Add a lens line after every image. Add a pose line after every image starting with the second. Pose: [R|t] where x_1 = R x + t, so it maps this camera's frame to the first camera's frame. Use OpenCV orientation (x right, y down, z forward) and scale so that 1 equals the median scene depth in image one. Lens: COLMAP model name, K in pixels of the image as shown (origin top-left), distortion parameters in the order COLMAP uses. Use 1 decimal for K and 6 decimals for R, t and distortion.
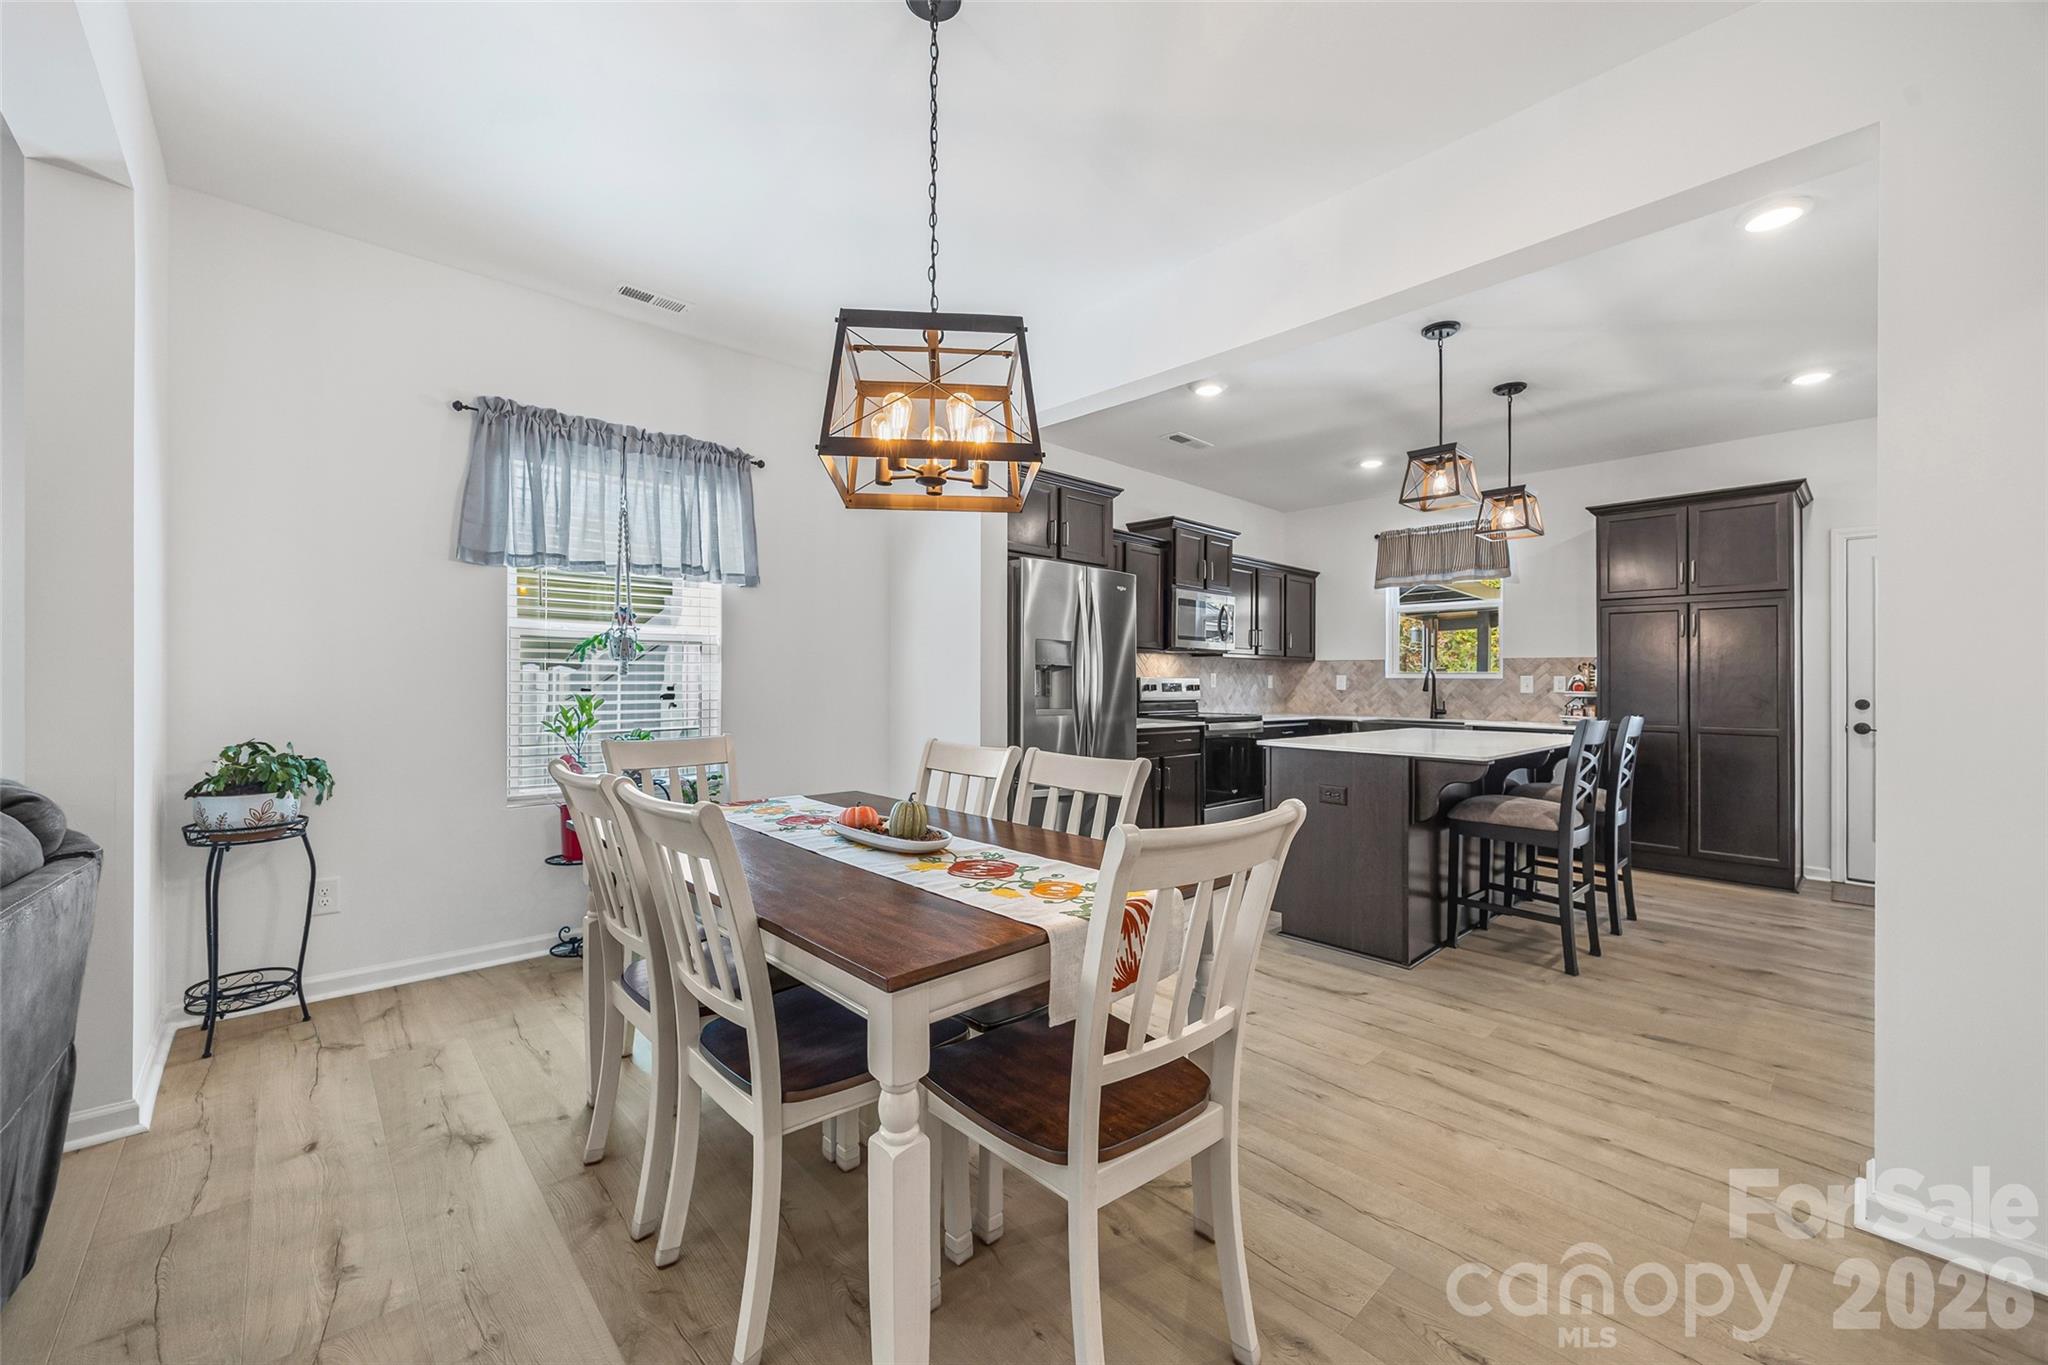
lens RADIAL K [[787.0, 0, 1010.8], [0, 787.0, 674.2], [0, 0, 1]] dist [-0.002338, 0.000375]
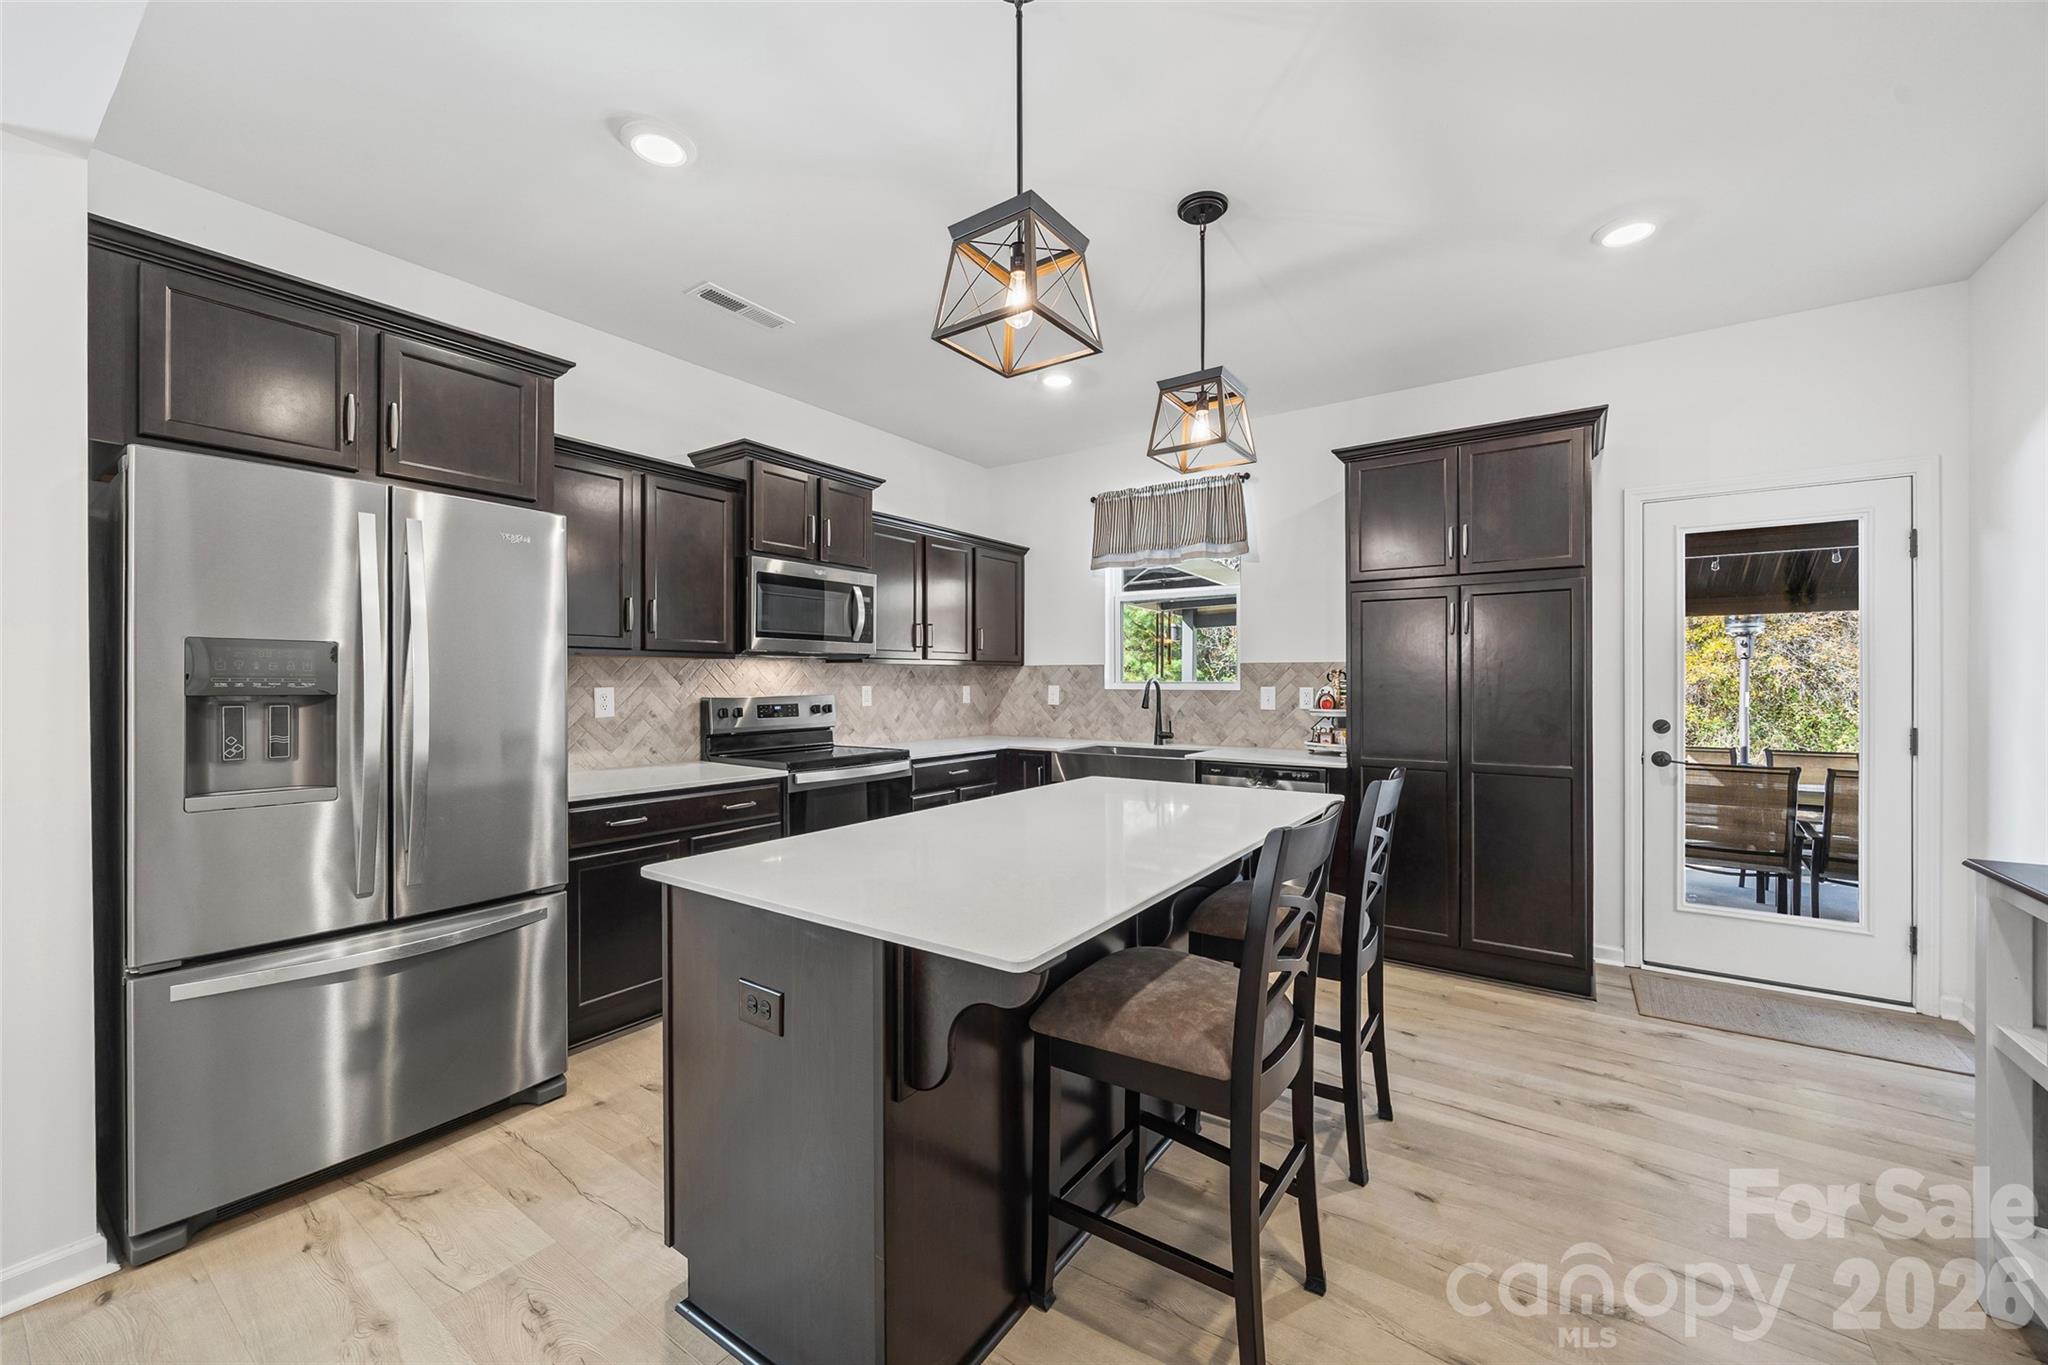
lens RADIAL K [[787.0, 0, 1018.1], [0, 787.0, 681.3], [0, 0, 1]] dist [-0.002338, 0.000375]
pose [[0.976074, -0.011289, 0.217144, 0.269692], [0.008520, 0.999870, 0.013684, -0.015438], [-0.217270, -0.011506, 0.976044, 0.331690]]
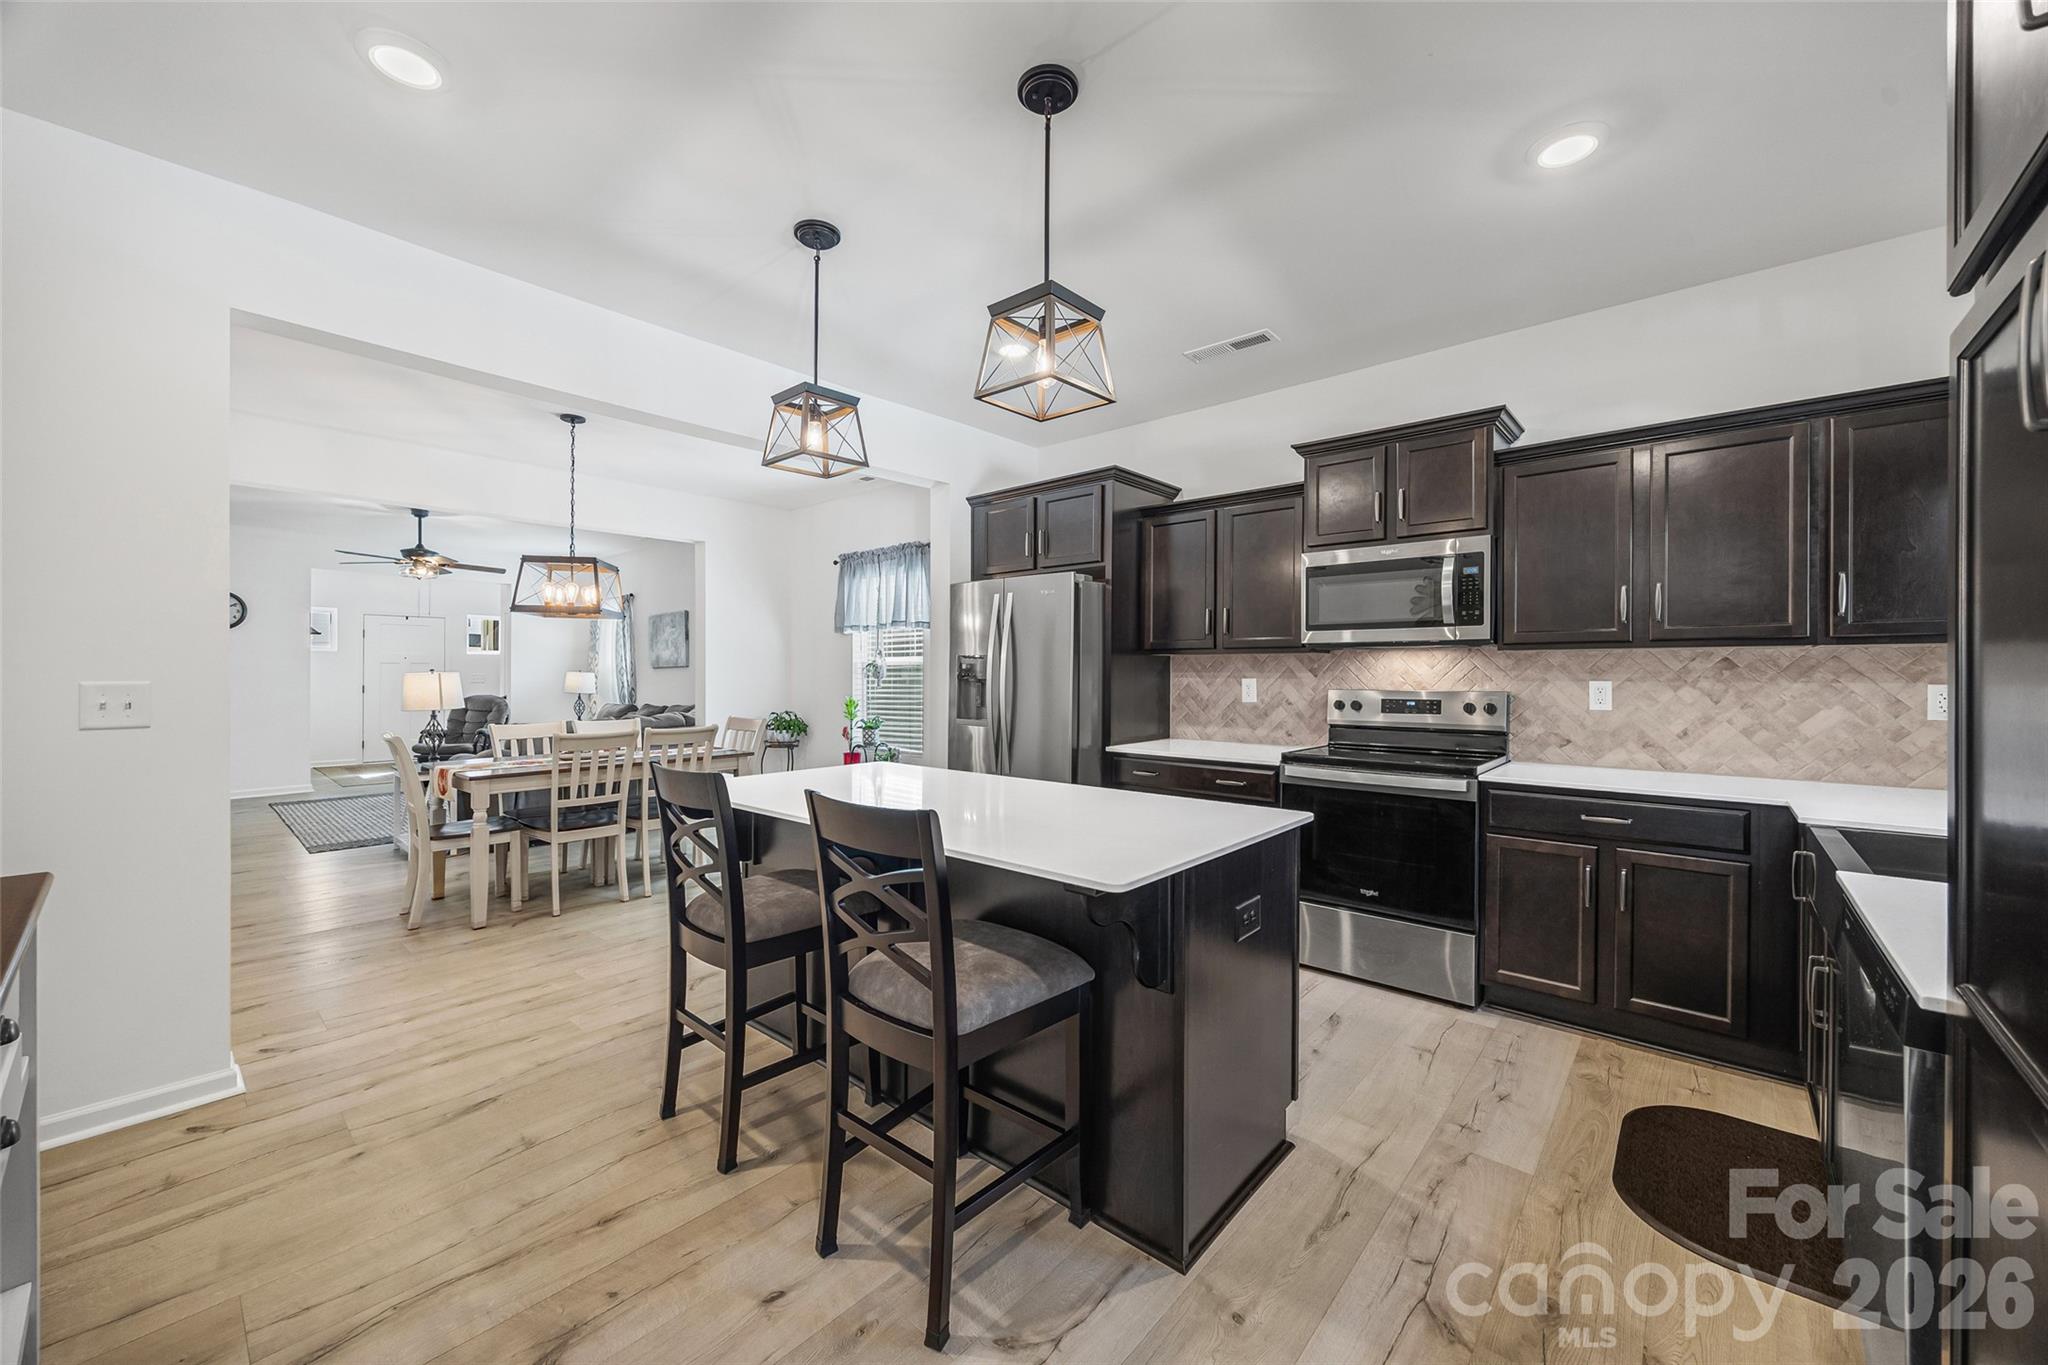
lens RADIAL K [[787.0, 0, 1039.0], [0, 787.0, 674.3], [0, 0, 1]] dist [-0.002338, 0.000375]
pose [[0.116949, -0.007799, -0.993107, 0.795760], [0.010885, 0.999919, -0.006570, -0.006892], [0.993078, -0.010042, 0.117024, 0.680268]]
